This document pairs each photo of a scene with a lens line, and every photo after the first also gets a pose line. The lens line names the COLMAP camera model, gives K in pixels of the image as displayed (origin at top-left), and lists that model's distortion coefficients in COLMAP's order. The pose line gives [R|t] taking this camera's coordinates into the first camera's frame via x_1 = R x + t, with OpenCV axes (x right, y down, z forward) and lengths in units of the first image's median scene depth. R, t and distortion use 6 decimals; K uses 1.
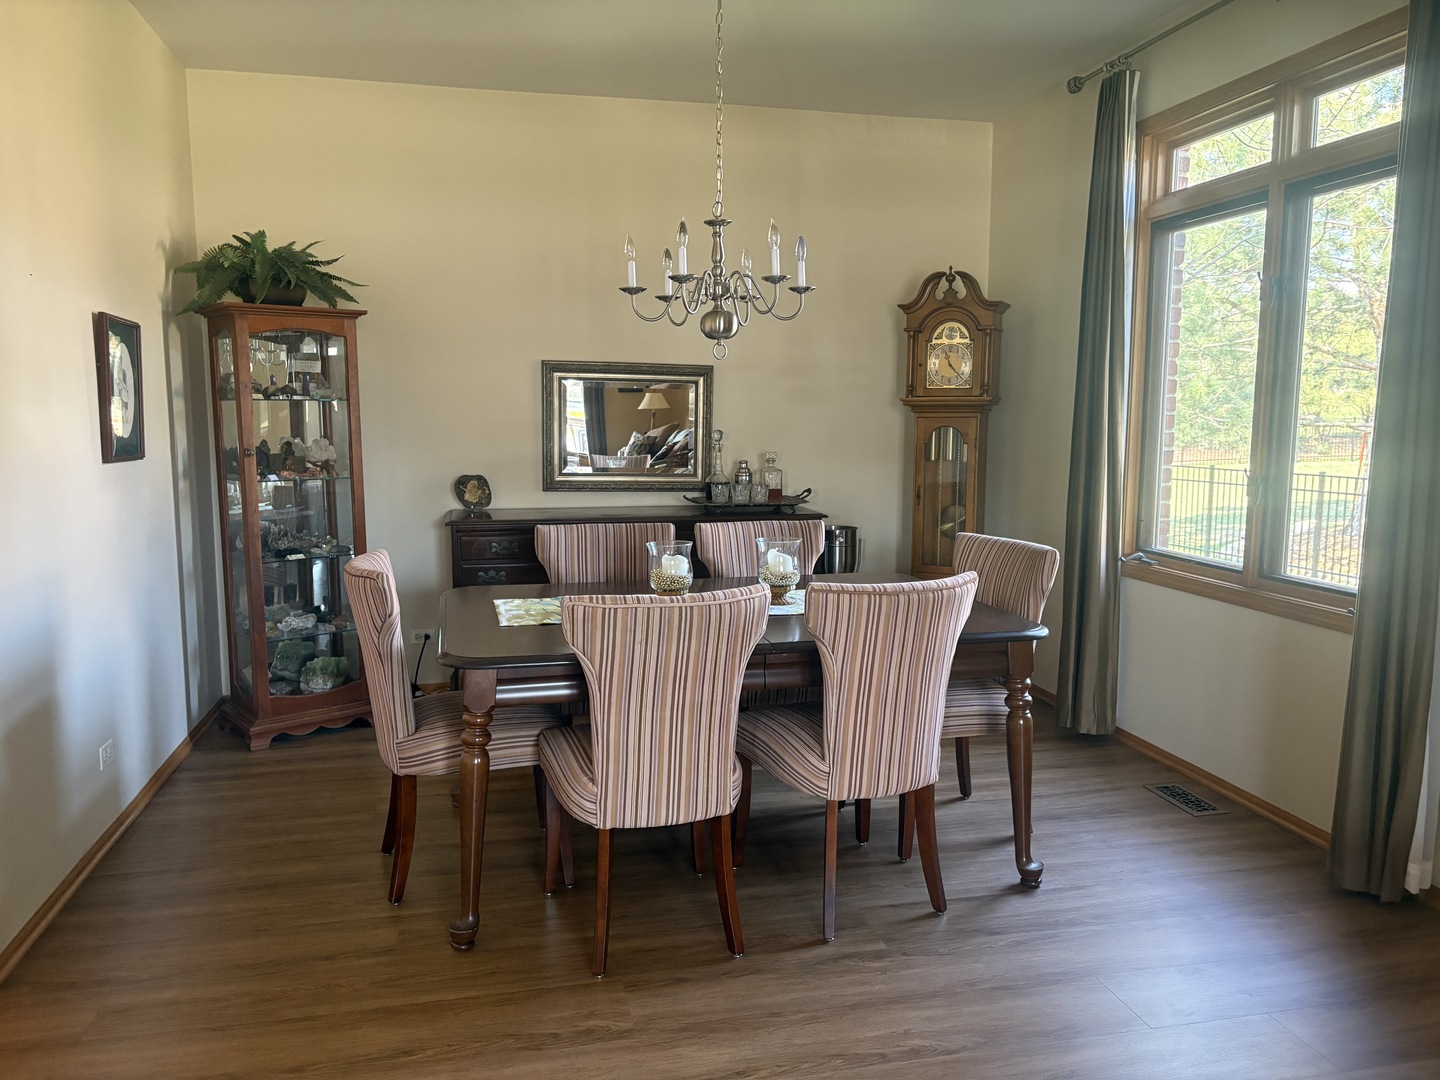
lens RADIAL K [[1086.7, 0, 727.6], [0, 1086.7, 541.6], [0, 0, 1]] dist [0.066585, -0.080621]
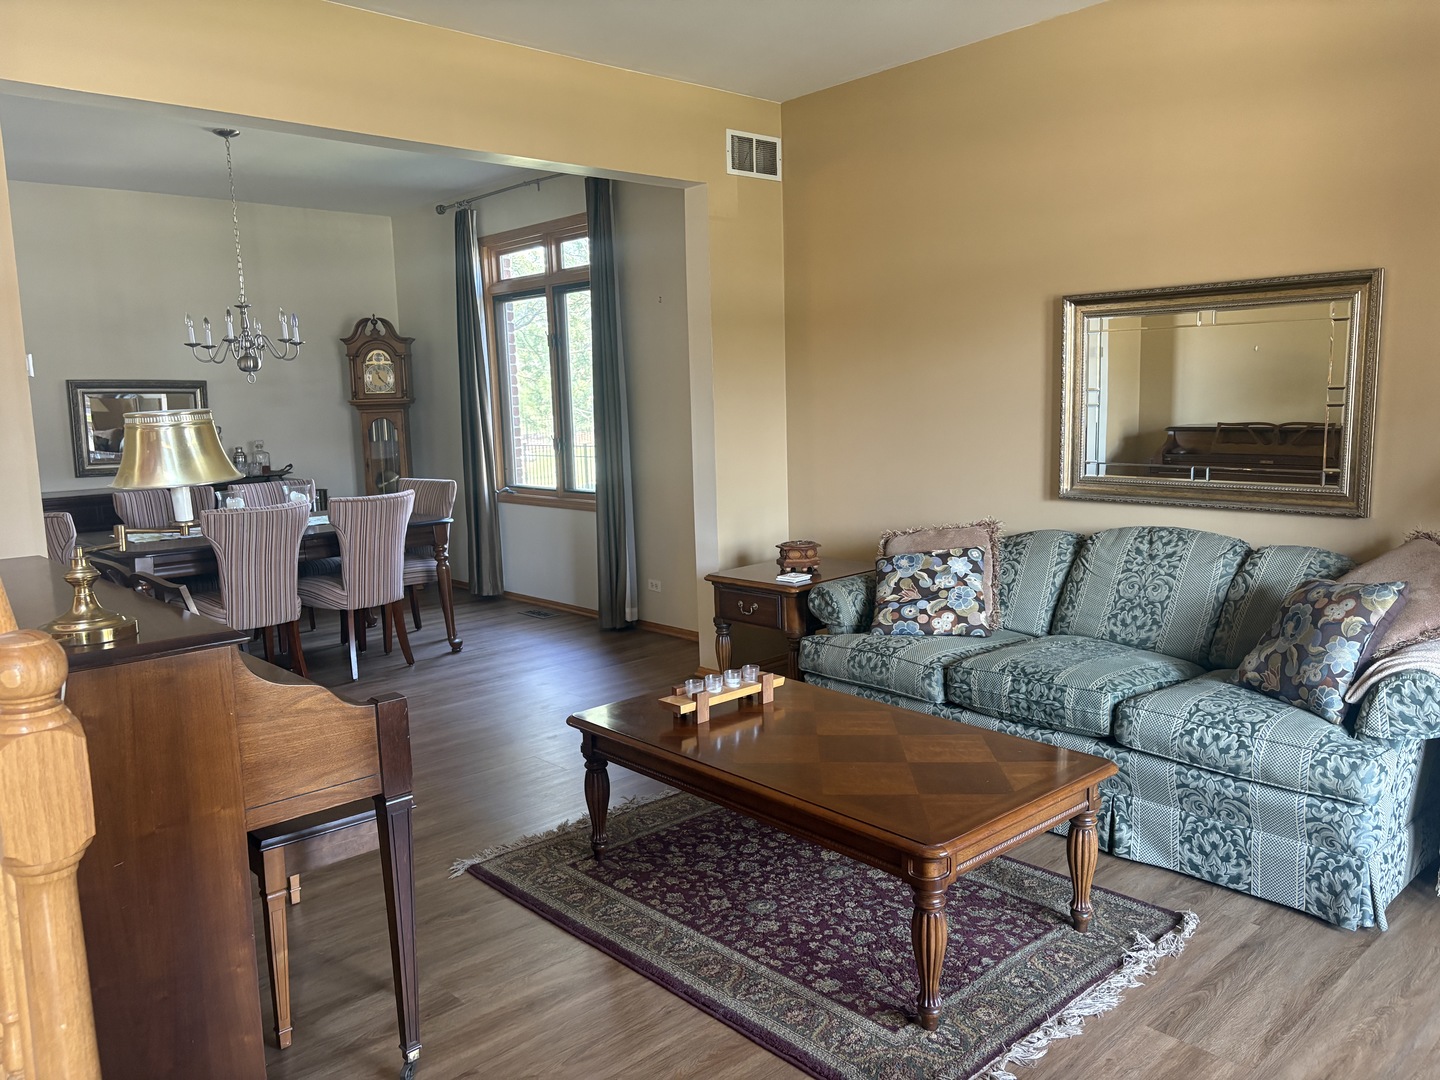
lens RADIAL K [[1086.7, 0, 728.1], [0, 1086.7, 541.4], [0, 0, 1]] dist [0.066585, -0.080621]
pose [[0.867107, -0.095367, 0.488908, -0.174381], [0.092707, 0.995250, 0.029714, 0.078629], [-0.489419, 0.019560, 0.871829, -0.688396]]
